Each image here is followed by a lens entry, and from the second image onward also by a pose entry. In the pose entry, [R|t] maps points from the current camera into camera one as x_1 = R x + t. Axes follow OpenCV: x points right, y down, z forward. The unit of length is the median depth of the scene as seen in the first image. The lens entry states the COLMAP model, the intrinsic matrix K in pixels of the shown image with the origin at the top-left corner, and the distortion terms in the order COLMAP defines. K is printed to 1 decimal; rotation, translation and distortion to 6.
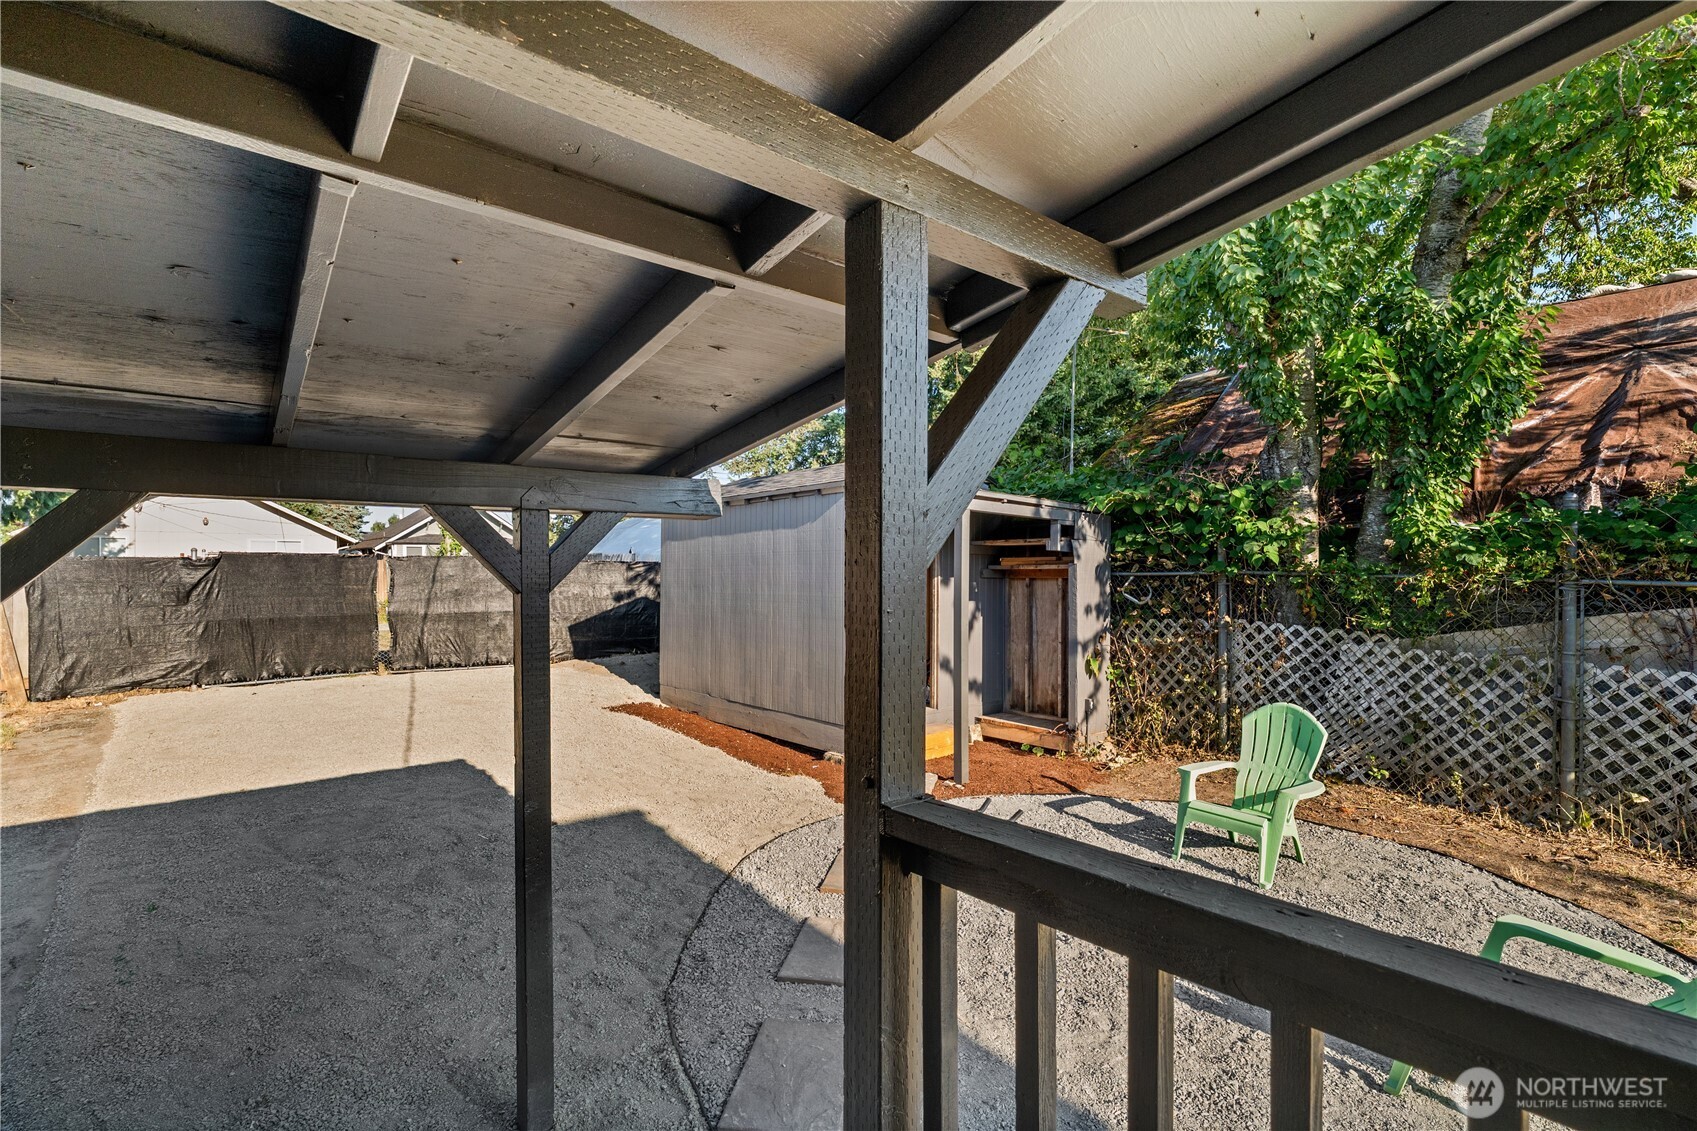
lens RADIAL K [[790.4, 0, 840.9], [0, 790.4, 568.7], [0, 0, 1]] dist [-0.002980, 0.000403]
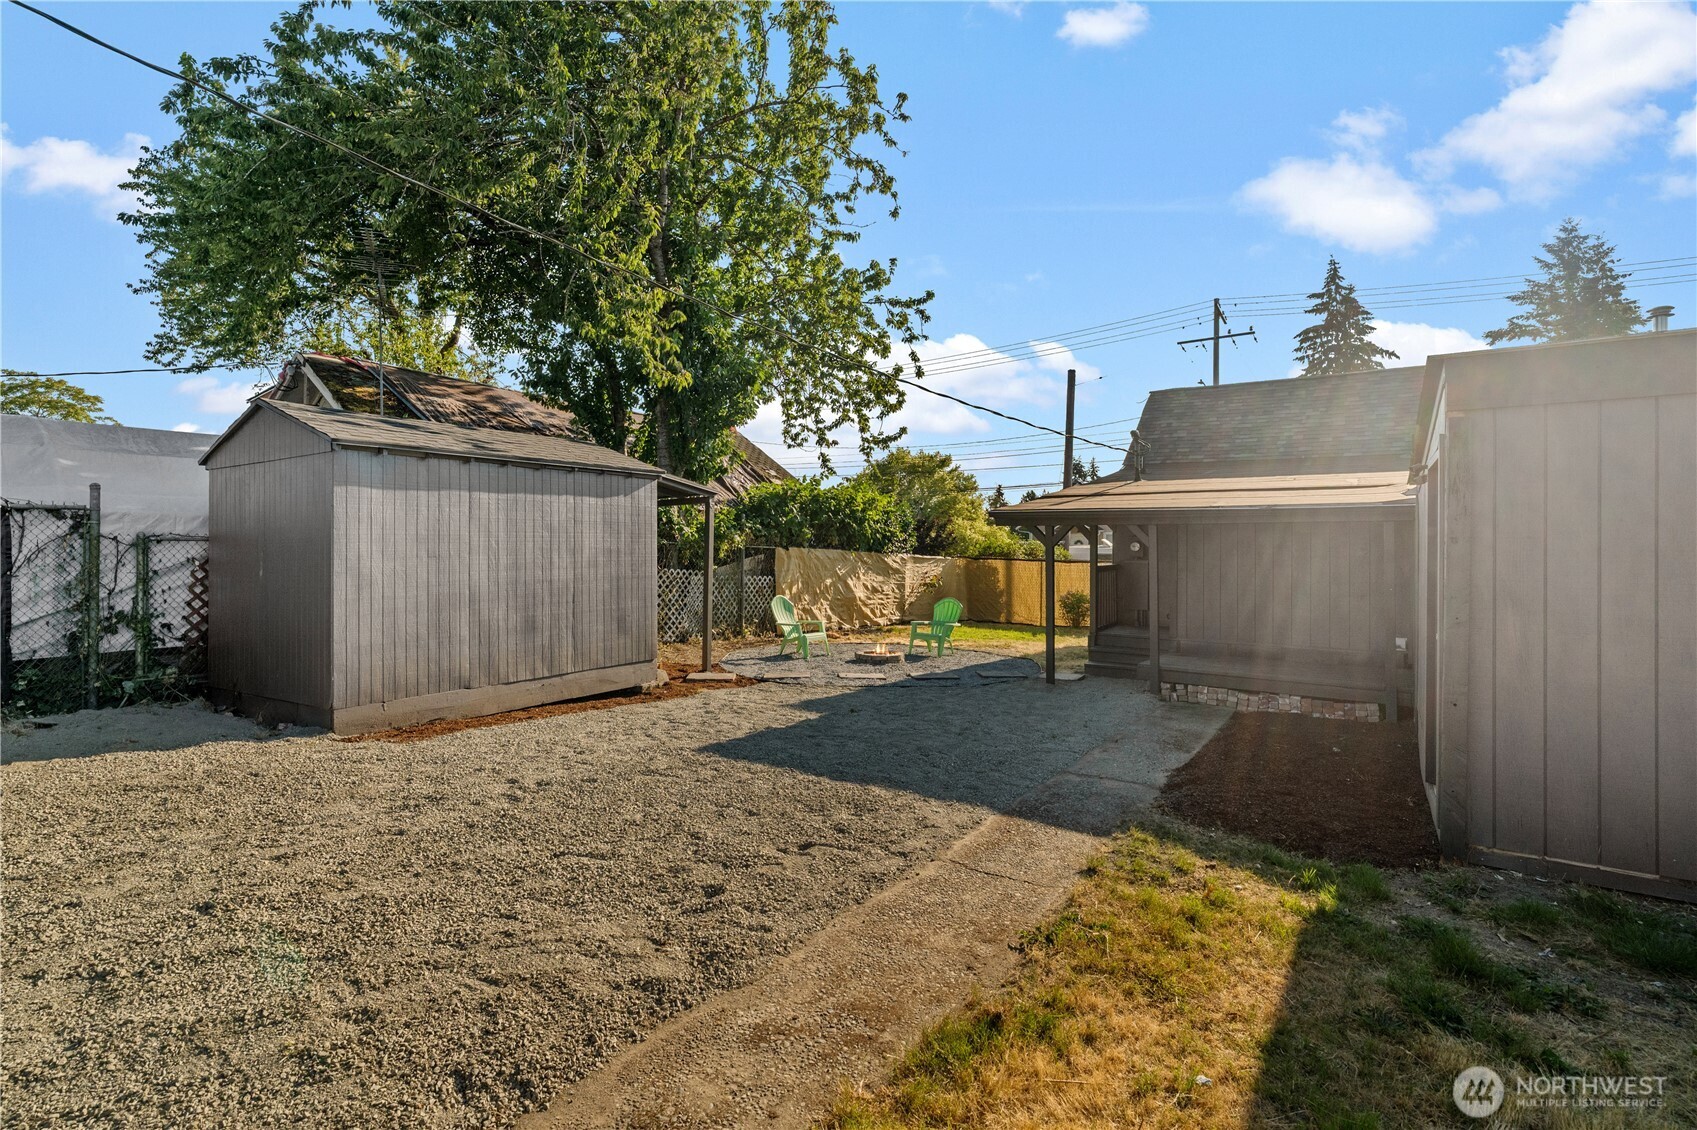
lens RADIAL K [[797.2, 0, 847.7], [0, 797.2, 555.3], [0, 0, 1]] dist [-0.002160, 0.000525]
pose [[-0.296371, -0.009499, 0.955026, -1.520074], [-0.005597, 0.999951, 0.008209, 0.019000], [-0.955057, -0.002913, -0.296409, 1.234685]]
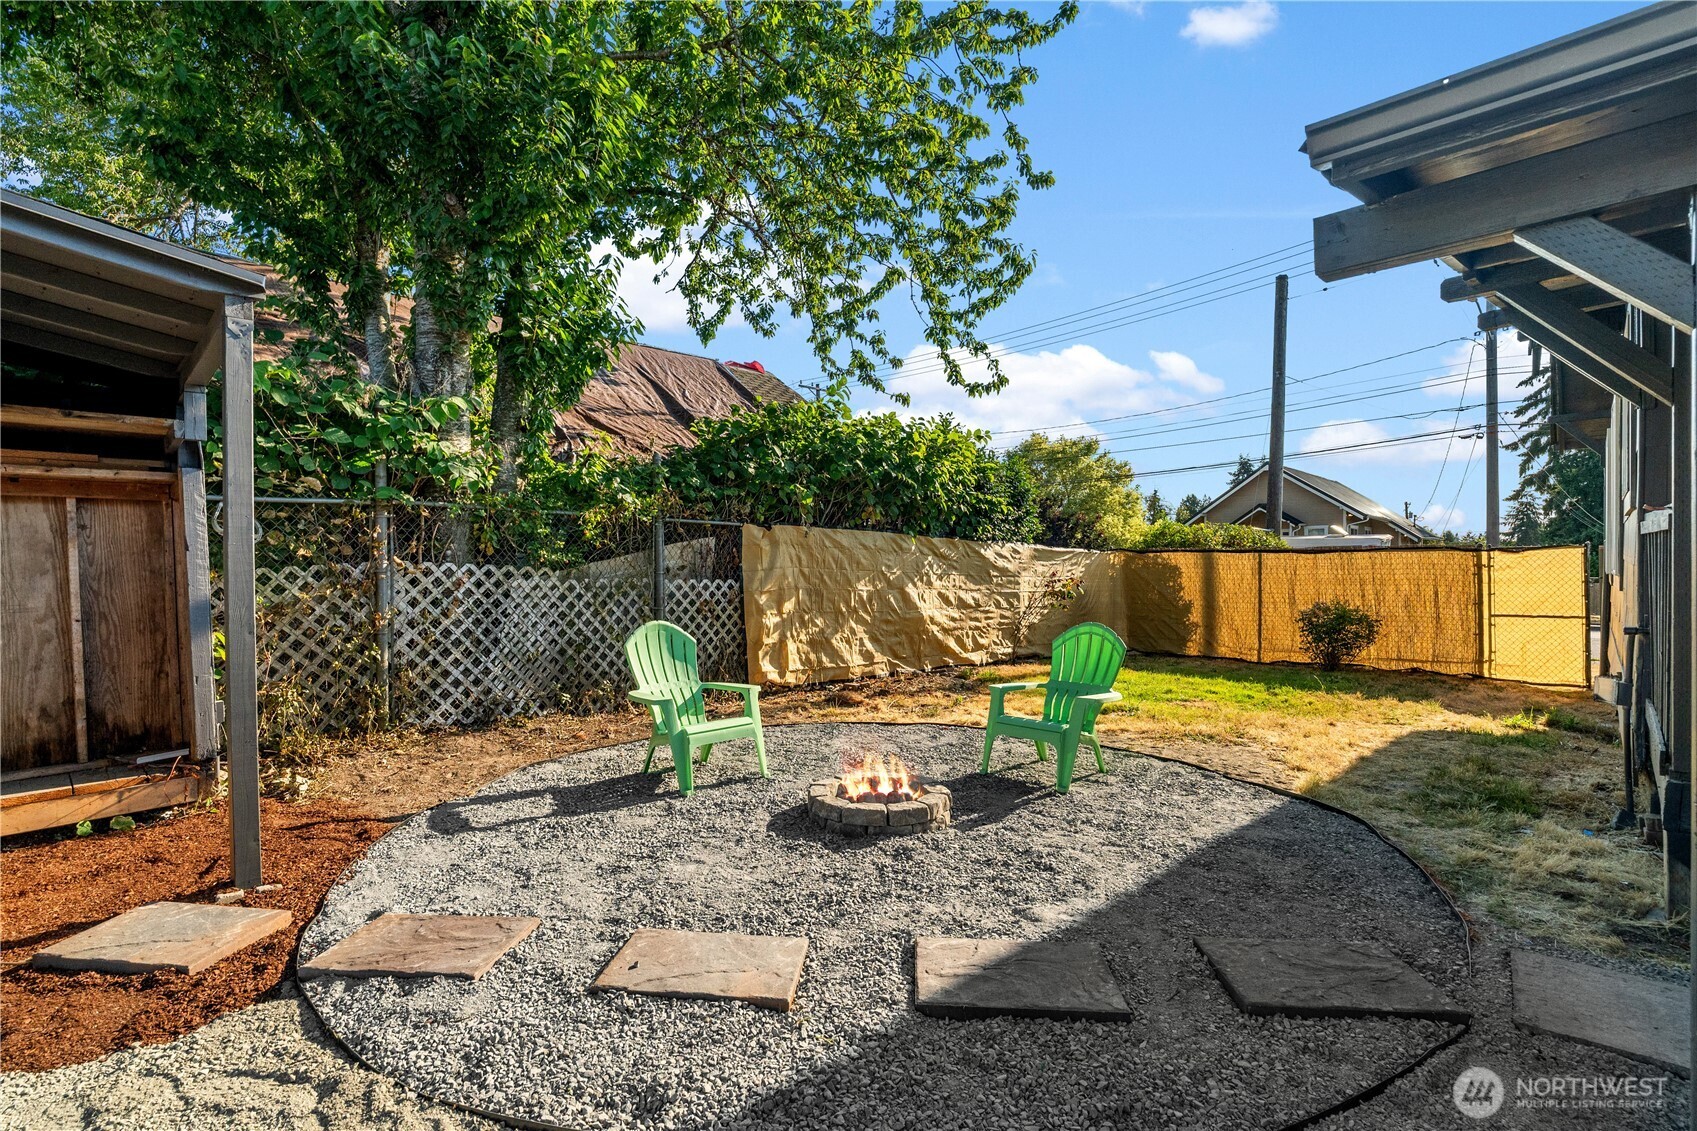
lens RADIAL K [[790.4, 0, 840.9], [0, 790.4, 568.7], [0, 0, 1]] dist [-0.002980, 0.000403]
pose [[-0.110627, -0.005978, 0.993844, -0.378818], [0.014014, 0.999873, 0.007574, 0.079076], [-0.993763, 0.014765, -0.110529, 0.705959]]
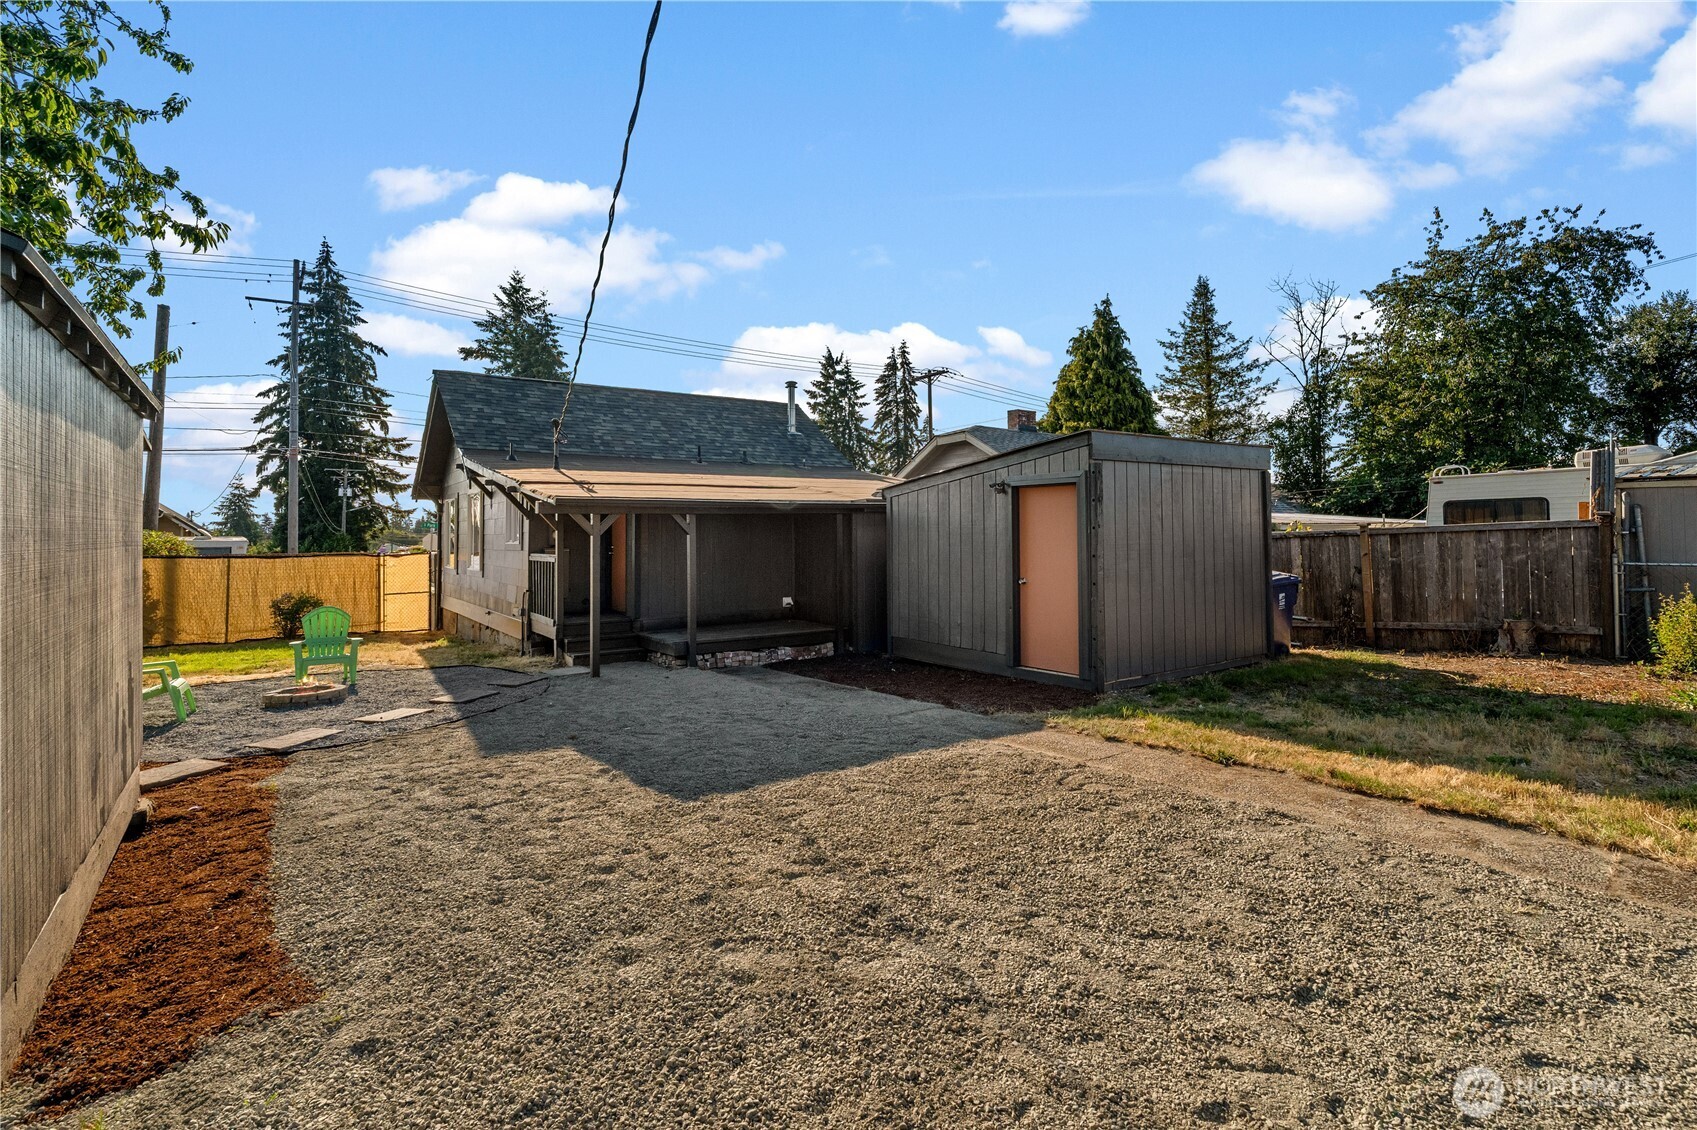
lens RADIAL K [[807.2, 0, 848.0], [0, 807.2, 525.5], [0, 0, 1]] dist [-0.004600, 0.000541]
pose [[-0.996121, 0.014285, 0.086826, -0.765386], [0.013526, 0.999865, -0.009327, 0.014633], [-0.086948, -0.008117, -0.996180, 1.867964]]
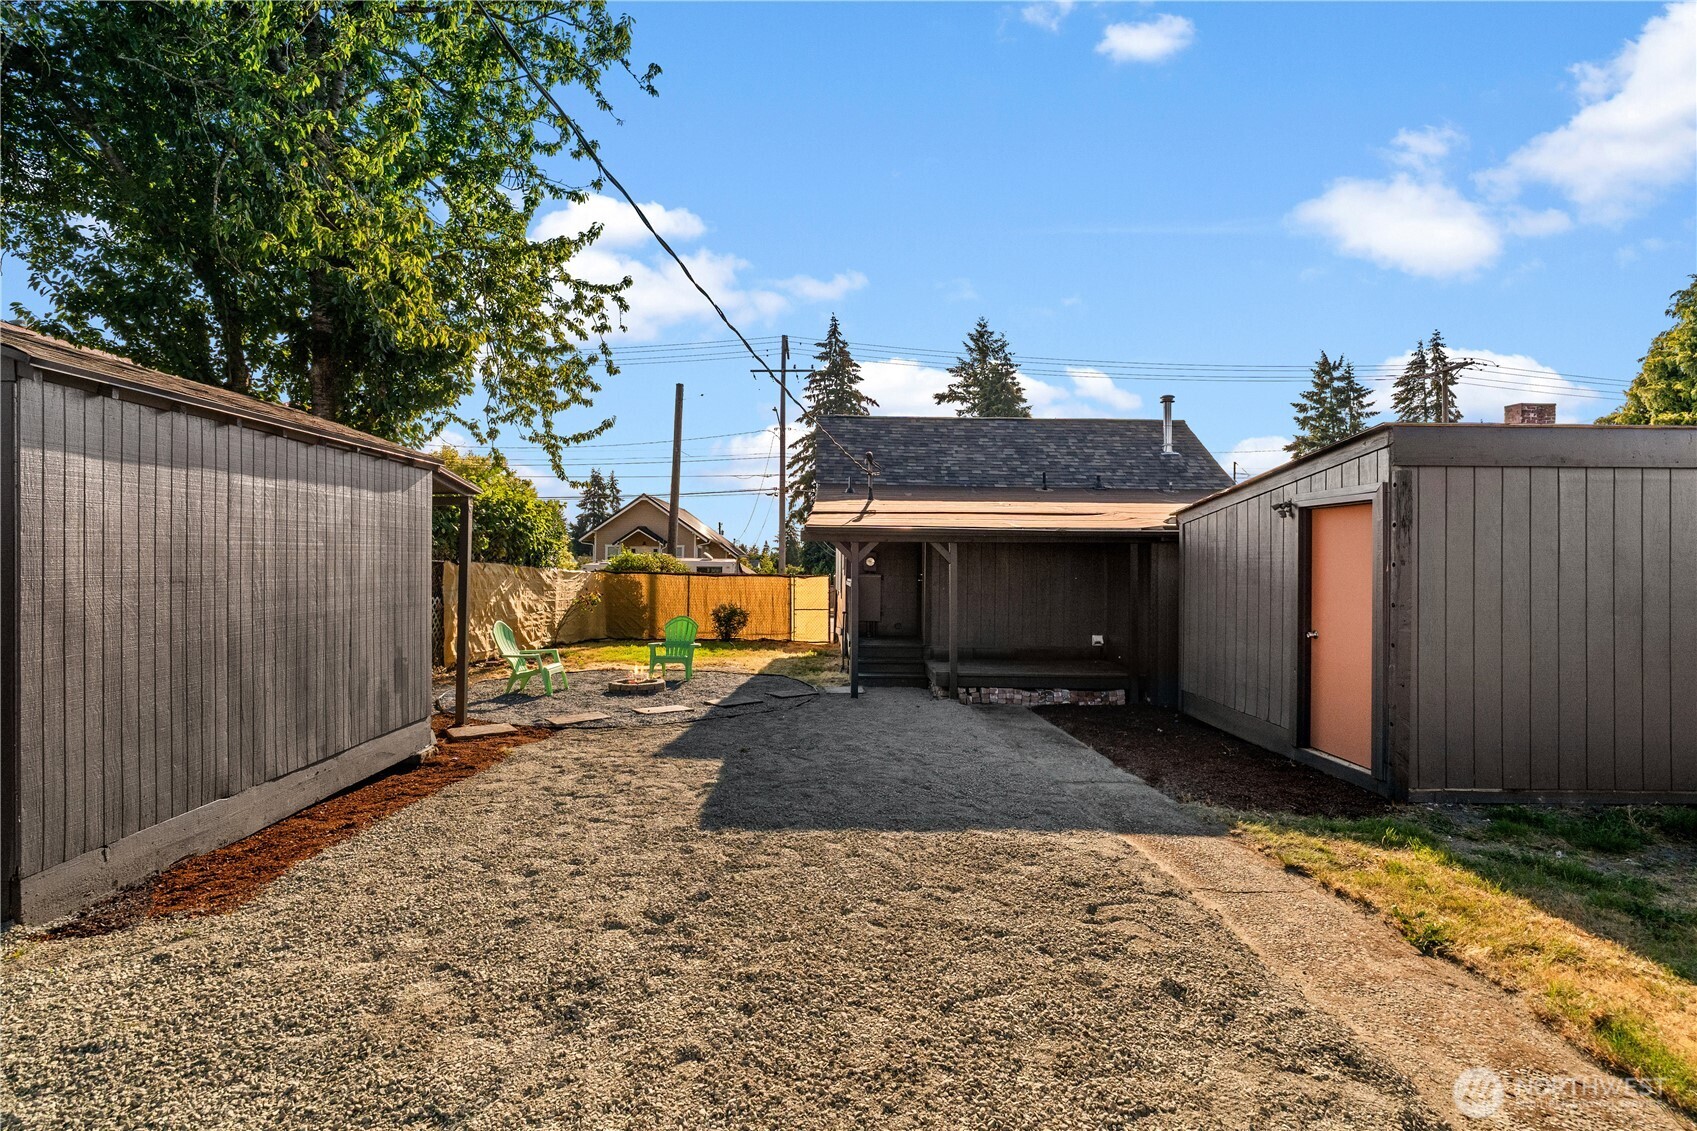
lens RADIAL K [[790.4, 0, 840.9], [0, 790.4, 568.7], [0, 0, 1]] dist [-0.002980, 0.000403]
pose [[-0.779363, -0.009825, 0.626496, -1.106842], [-0.007465, 0.999952, 0.006396, 0.015269], [-0.626528, 0.000309, -0.779399, 1.621970]]
